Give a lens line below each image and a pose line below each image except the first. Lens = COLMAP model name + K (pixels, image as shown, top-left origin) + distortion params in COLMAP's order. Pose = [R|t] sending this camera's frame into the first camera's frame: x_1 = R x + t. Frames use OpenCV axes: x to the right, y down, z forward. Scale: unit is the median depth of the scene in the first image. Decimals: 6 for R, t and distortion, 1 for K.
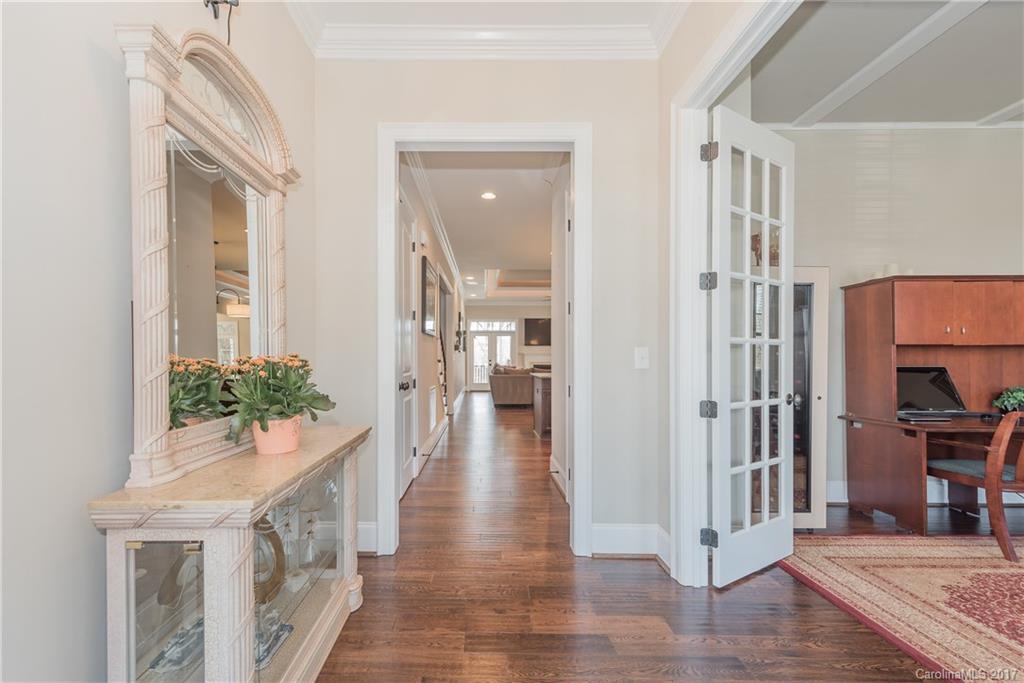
lens RADIAL K [[412.4, 0, 482.4], [0, 412.4, 362.1], [0, 0, 1]] dist [0.000092, -0.000003]
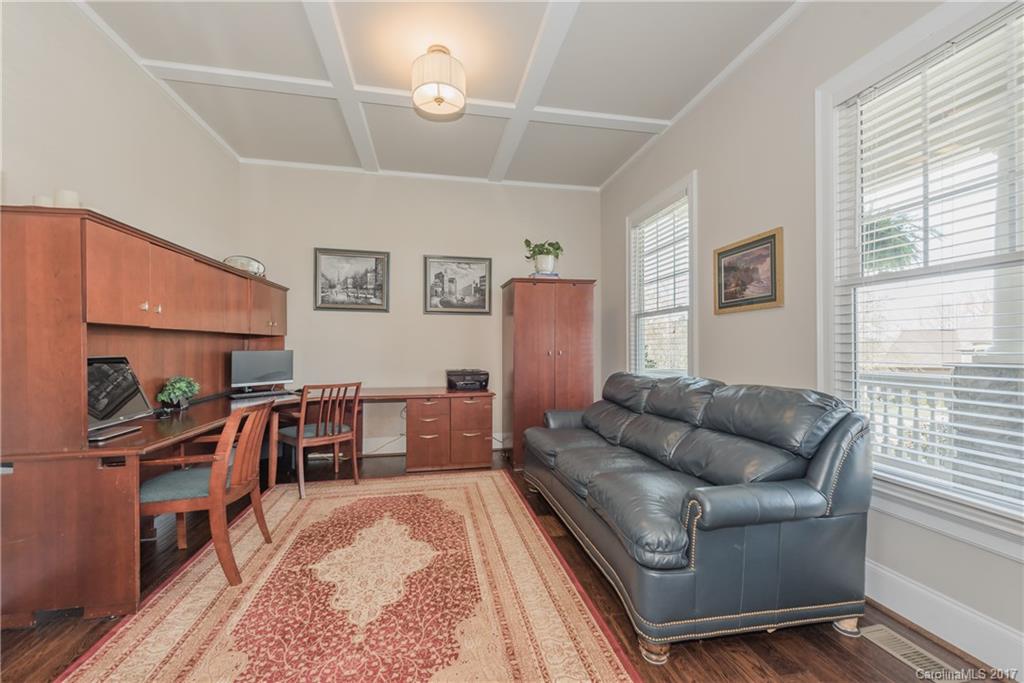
lens RADIAL K [[409.3, 0, 512.0], [0, 409.3, 341.5], [0, 0, 1]] dist [0.000248, 0.000038]
pose [[-0.205246, 0.009643, 0.978663, 0.278755], [0.007279, 0.999939, -0.008326, -0.004810], [-0.978683, 0.005415, -0.205304, 0.507160]]
